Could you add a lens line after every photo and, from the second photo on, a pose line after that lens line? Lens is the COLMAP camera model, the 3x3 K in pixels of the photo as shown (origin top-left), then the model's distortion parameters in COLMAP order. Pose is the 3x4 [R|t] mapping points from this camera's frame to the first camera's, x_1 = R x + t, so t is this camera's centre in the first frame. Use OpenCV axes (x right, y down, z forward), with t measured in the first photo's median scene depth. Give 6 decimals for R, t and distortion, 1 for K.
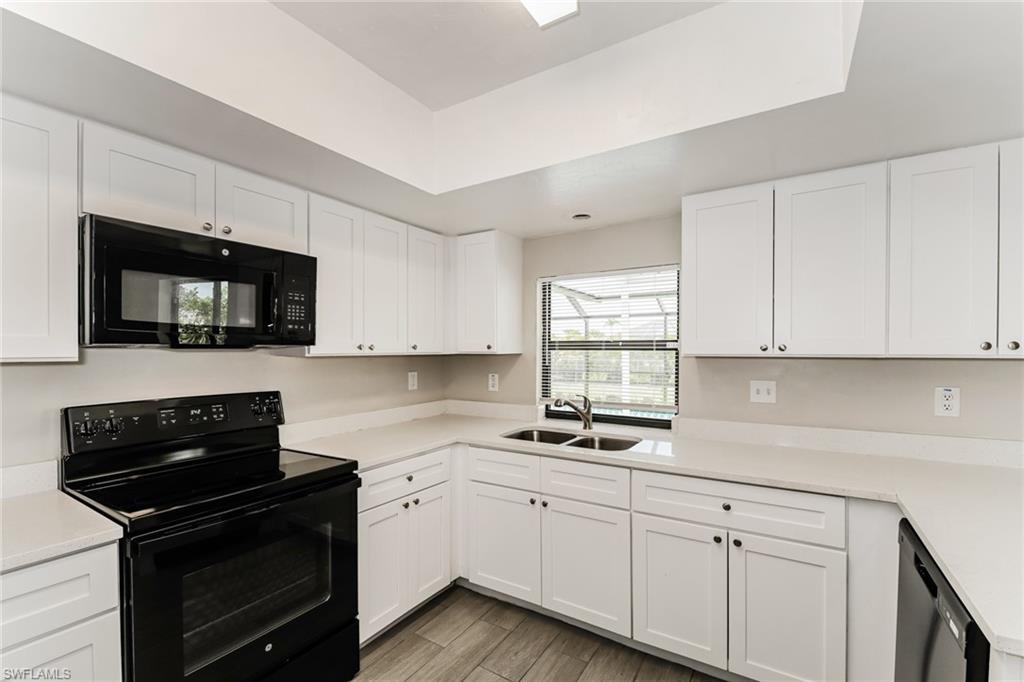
lens RADIAL K [[439.0, 0, 512.3], [0, 439.0, 357.9], [0, 0, 1]] dist [-0.001177, 0.000035]
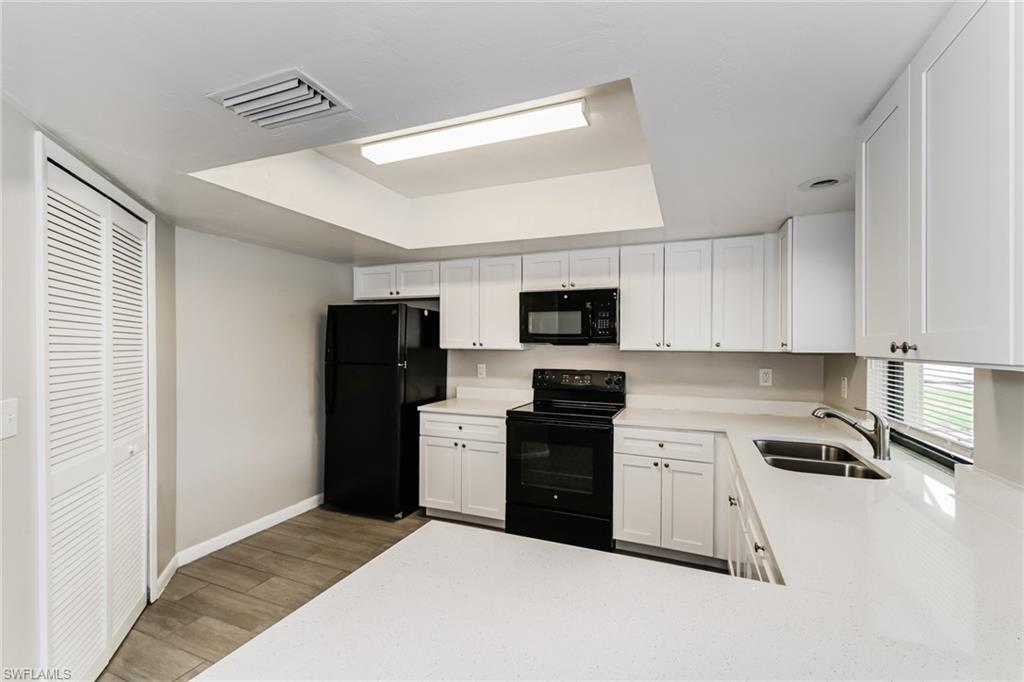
lens RADIAL K [[420.1, 0, 527.1], [0, 420.1, 344.1], [0, 0, 1]] dist [0.000695, 0.000041]
pose [[0.188789, -0.000571, -0.982018, 0.870997], [-0.026575, 0.999631, -0.005690, -0.007725], [0.981658, 0.027171, 0.188704, 0.347692]]
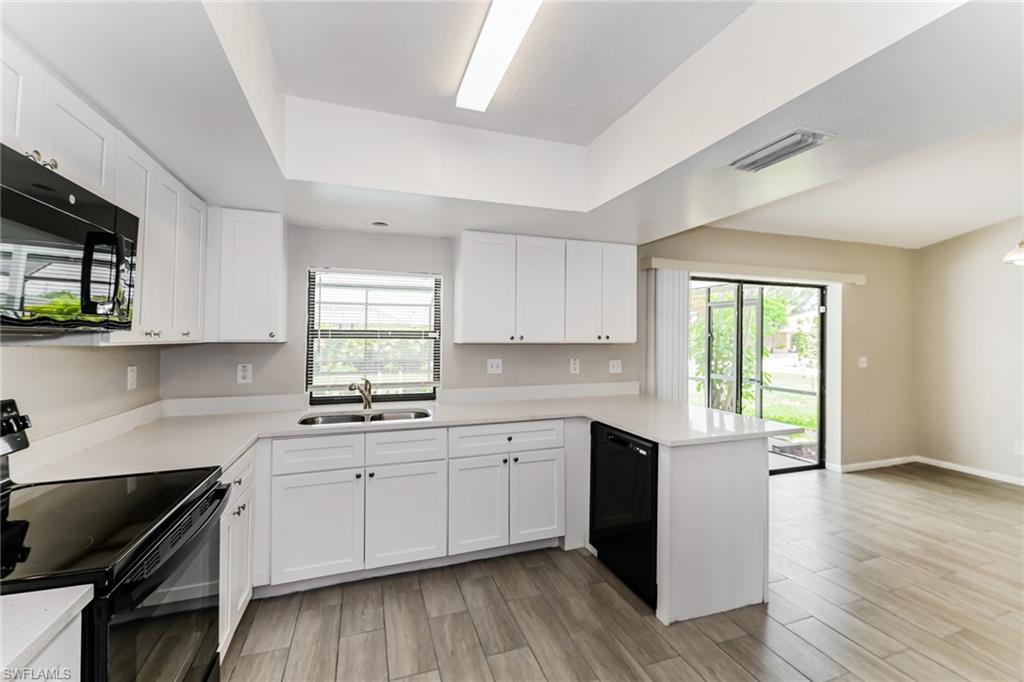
lens RADIAL K [[433.7, 0, 515.5], [0, 433.7, 342.3], [0, 0, 1]] dist [0.001439, 0.000204]
pose [[0.619498, -0.002510, 0.784994, -0.549749], [0.010126, 0.999937, -0.004793, 0.001243], [-0.784933, 0.010919, 0.619484, 0.013638]]
